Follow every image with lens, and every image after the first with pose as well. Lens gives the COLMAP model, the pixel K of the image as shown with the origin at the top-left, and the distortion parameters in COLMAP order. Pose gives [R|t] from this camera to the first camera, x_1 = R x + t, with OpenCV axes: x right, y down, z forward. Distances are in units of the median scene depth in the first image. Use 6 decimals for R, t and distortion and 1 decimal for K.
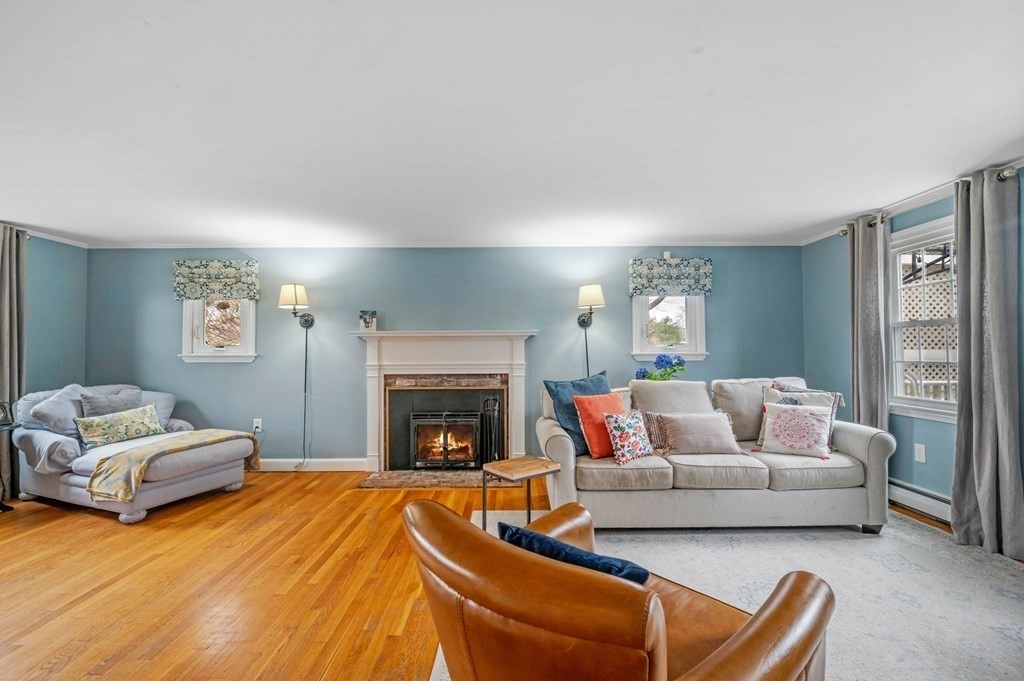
lens RADIAL K [[430.7, 0, 512.0], [0, 430.7, 340.5], [0, 0, 1]] dist [-0.010701, -0.000214]
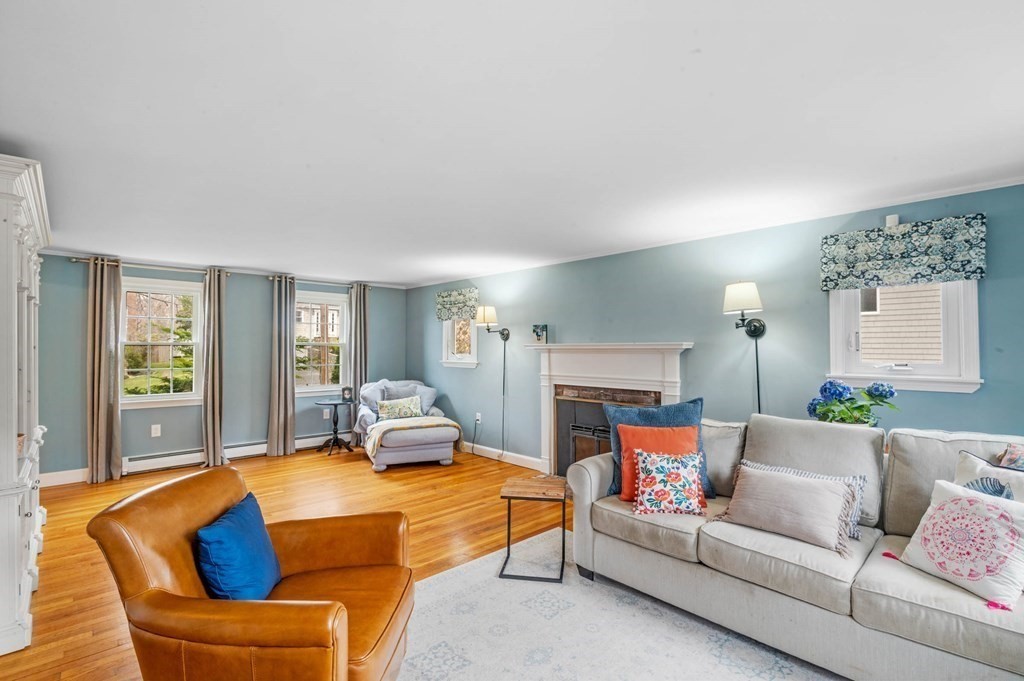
lens RADIAL K [[468.6, 0, 512.0], [0, 468.6, 340.5], [0, 0, 1]] dist [-0.012910, 0.000016]
pose [[0.685009, -0.006982, -0.728501, 0.485351], [0.012175, 0.999924, 0.001865, -0.032778], [0.728433, -0.010147, 0.685042, 0.135216]]
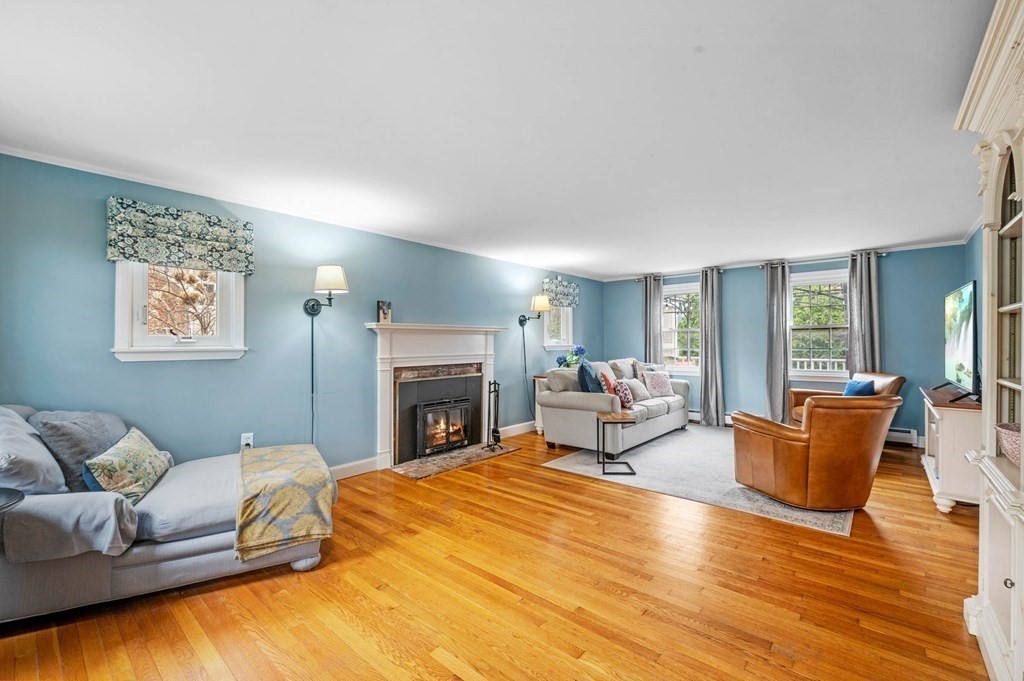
lens RADIAL K [[430.7, 0, 512.0], [0, 430.7, 340.5], [0, 0, 1]] dist [-0.010701, -0.000214]
pose [[0.654580, 0.006325, 0.755967, -0.876373], [-0.021015, 0.999731, 0.009832, 0.002289], [-0.755701, -0.022322, 0.654536, 0.161153]]
